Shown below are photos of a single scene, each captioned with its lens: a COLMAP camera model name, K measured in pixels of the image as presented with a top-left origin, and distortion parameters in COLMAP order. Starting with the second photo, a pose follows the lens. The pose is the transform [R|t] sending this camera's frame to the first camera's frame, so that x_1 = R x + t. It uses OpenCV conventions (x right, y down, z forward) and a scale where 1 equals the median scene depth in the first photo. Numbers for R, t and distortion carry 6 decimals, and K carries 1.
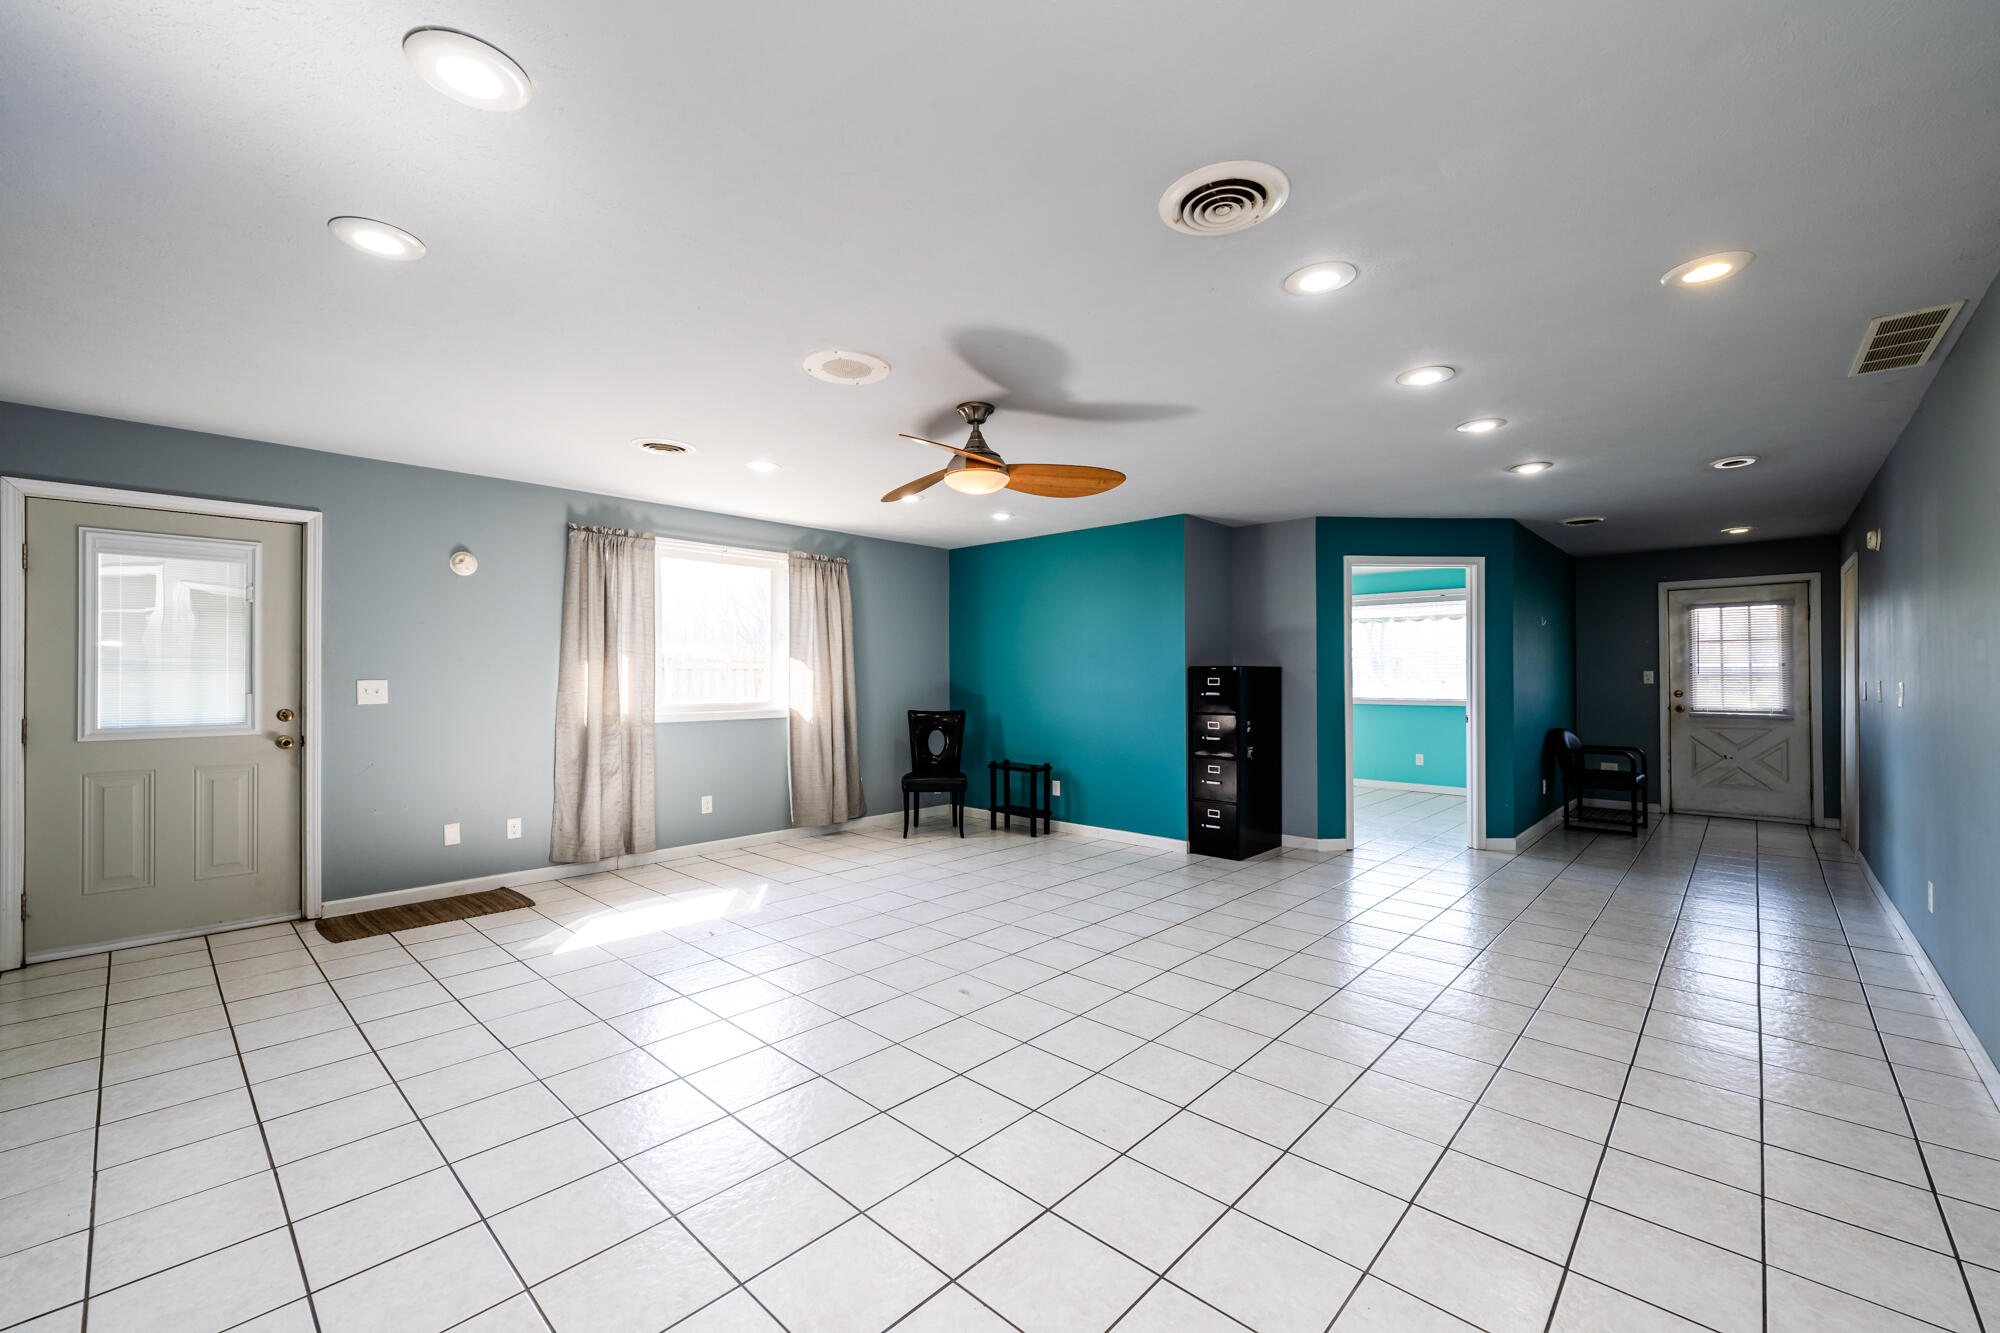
lens RADIAL K [[806.3, 0, 996.5], [0, 806.3, 670.8], [0, 0, 1]] dist [-0.003415, 0.000114]
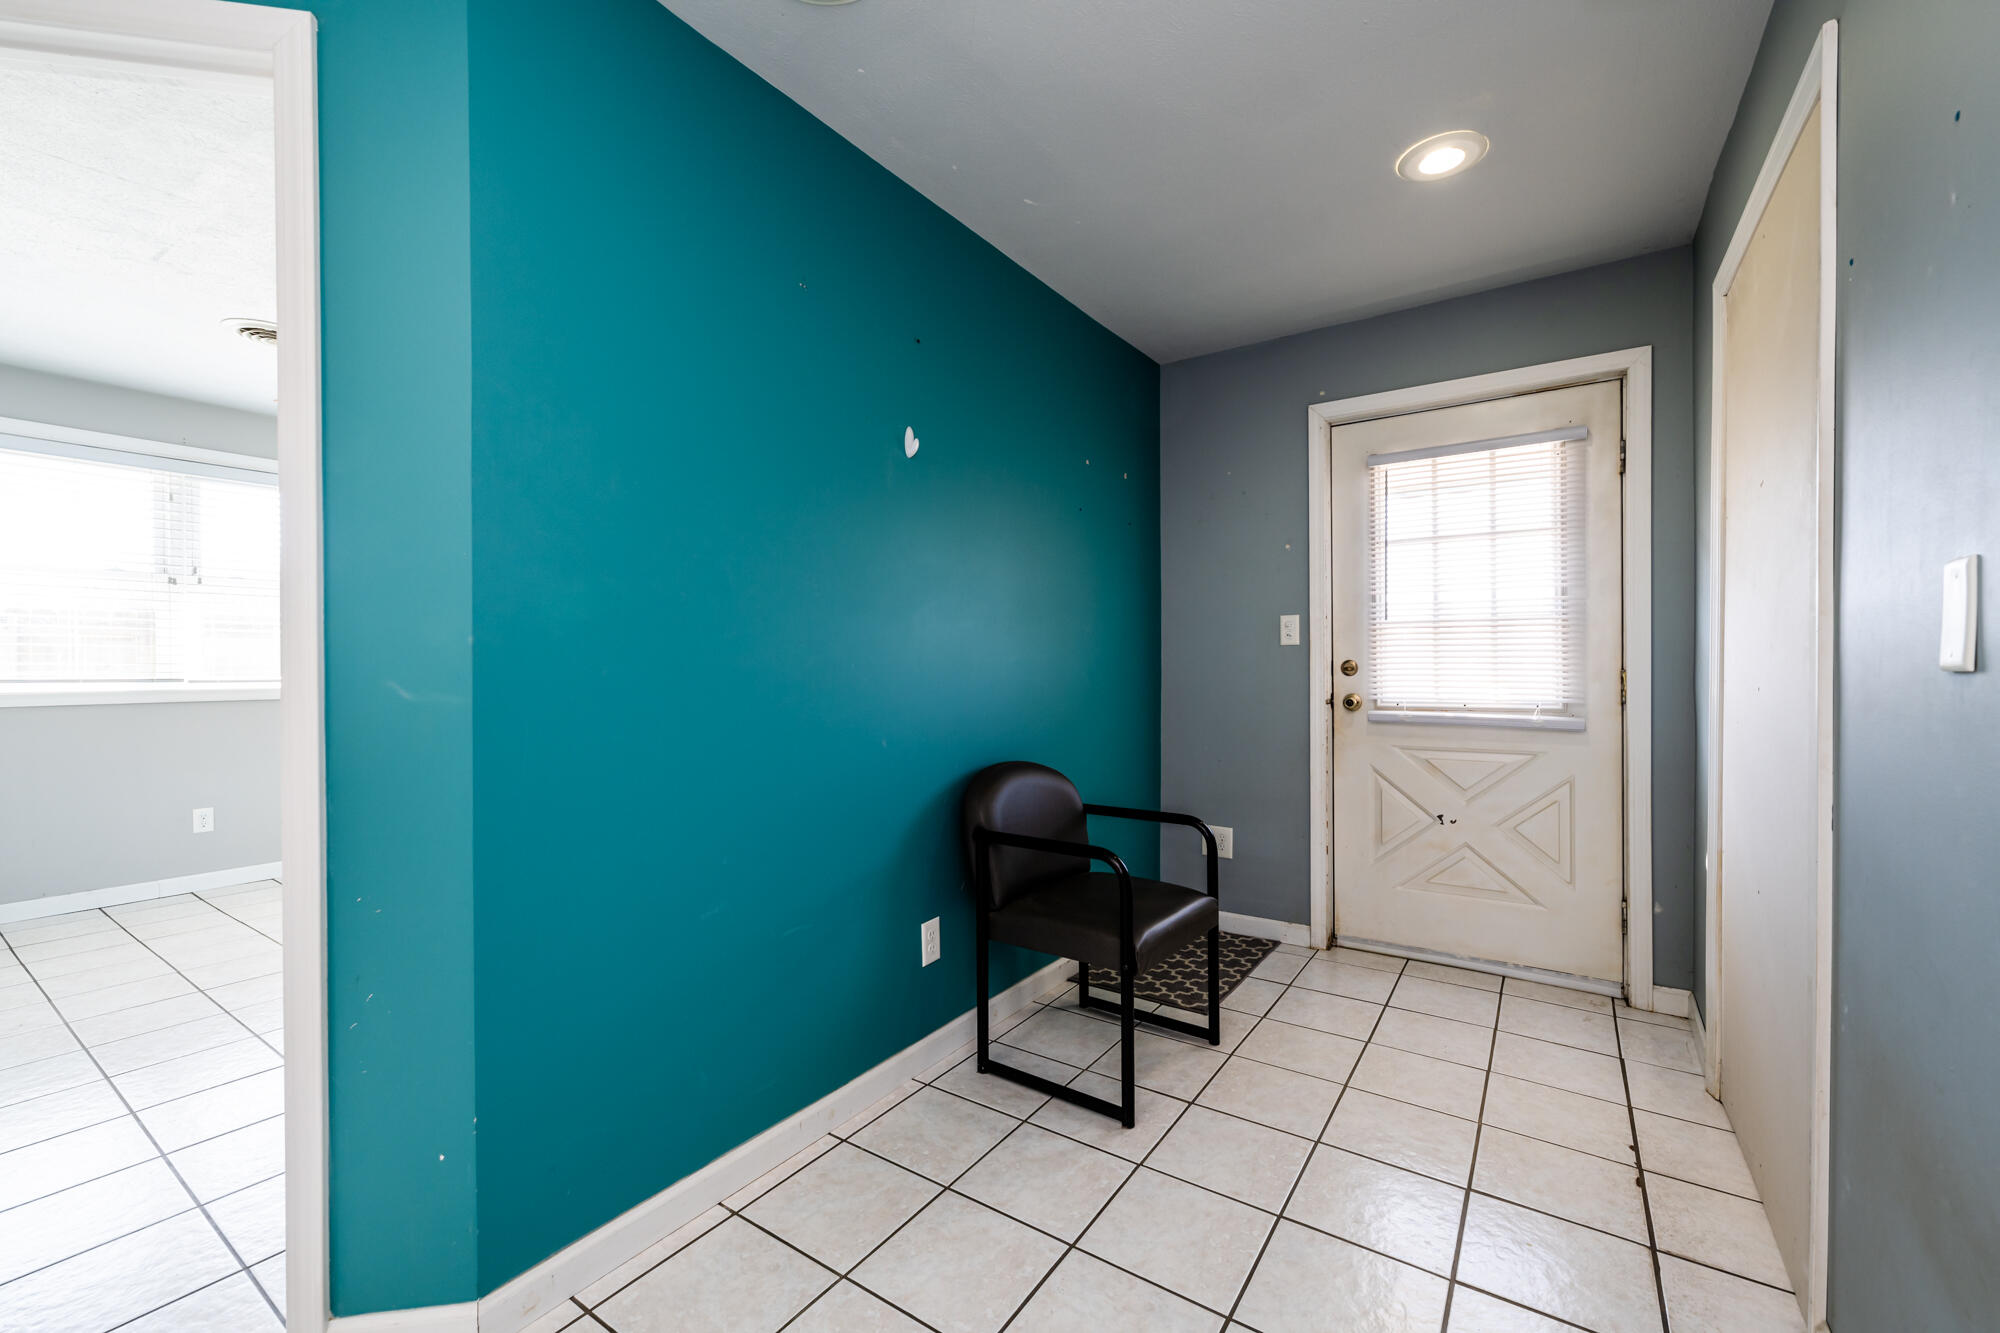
lens RADIAL K [[806.3, 0, 1005.9], [0, 806.3, 668.2], [0, 0, 1]] dist [-0.003415, 0.000114]
pose [[0.988397, -0.003358, 0.151857, 0.619776], [0.000988, 0.999877, 0.015682, 0.022570], [-0.151890, -0.015350, 0.988278, 0.622201]]
